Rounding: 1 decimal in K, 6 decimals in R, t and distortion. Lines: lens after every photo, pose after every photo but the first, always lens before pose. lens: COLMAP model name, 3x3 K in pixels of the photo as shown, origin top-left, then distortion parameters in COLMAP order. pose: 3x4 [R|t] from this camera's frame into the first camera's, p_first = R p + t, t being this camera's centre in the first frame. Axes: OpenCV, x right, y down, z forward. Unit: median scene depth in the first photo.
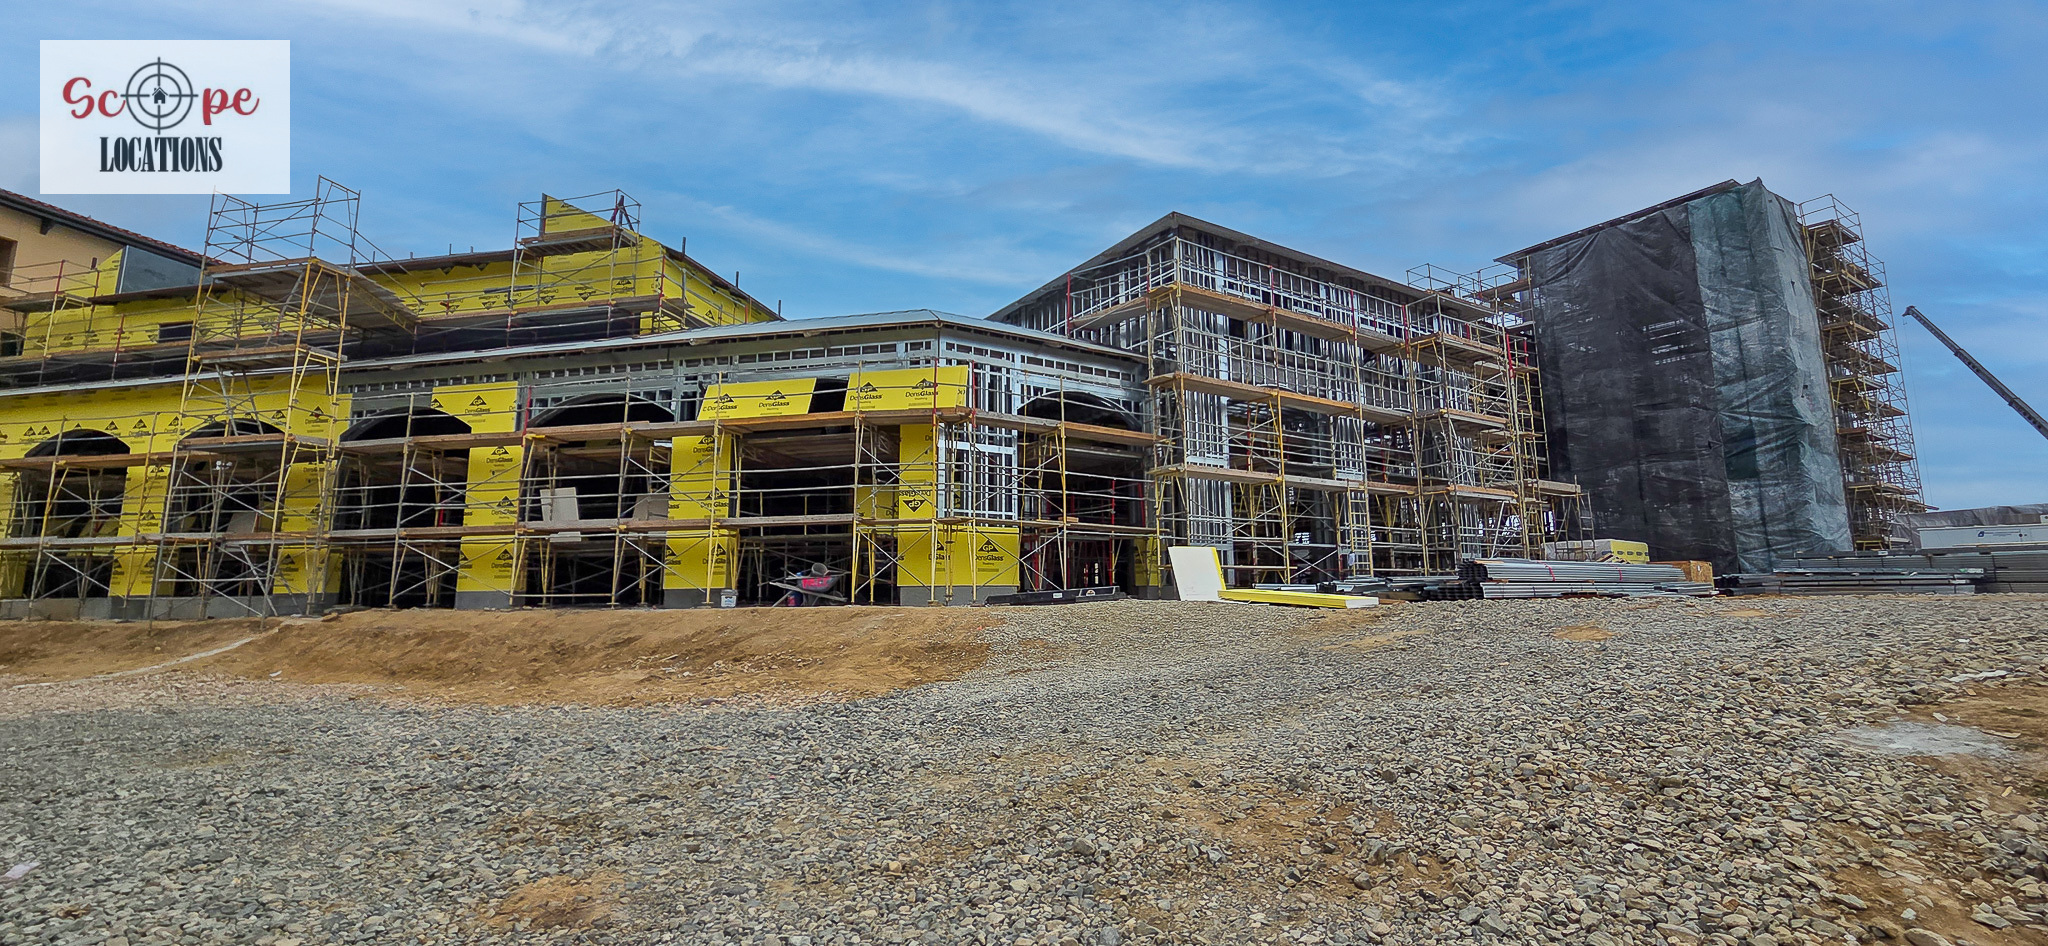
lens RADIAL K [[838.2, 0, 1023.9], [0, 838.2, 465.1], [0, 0, 1]] dist [-0.000275, -0.000369]
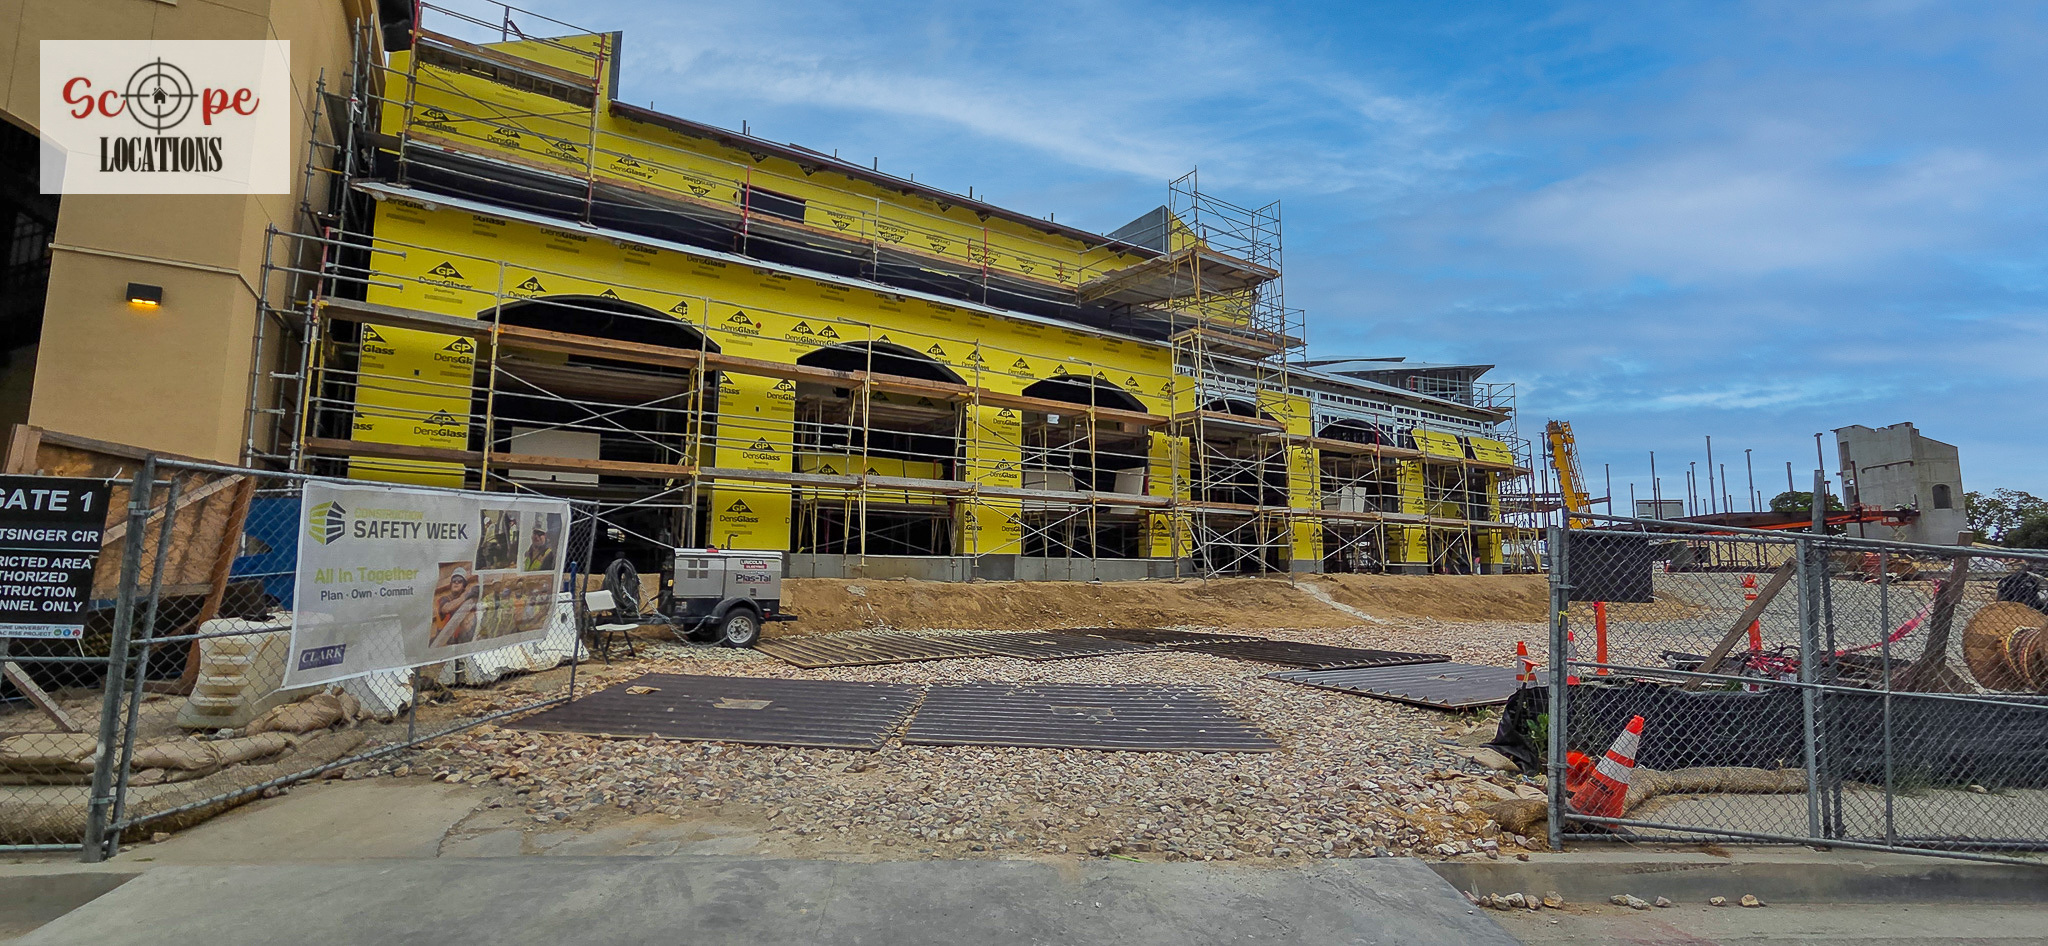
lens RADIAL K [[713.1, 0, 1029.2], [0, 713.1, 460.5], [0, 0, 1]] dist [-0.010775, 0.000273]
pose [[0.758955, 0.101549, 0.643176, -0.958319], [-0.146725, 0.989031, 0.016982, 0.023790], [-0.634396, -0.107259, 0.765530, 0.247035]]
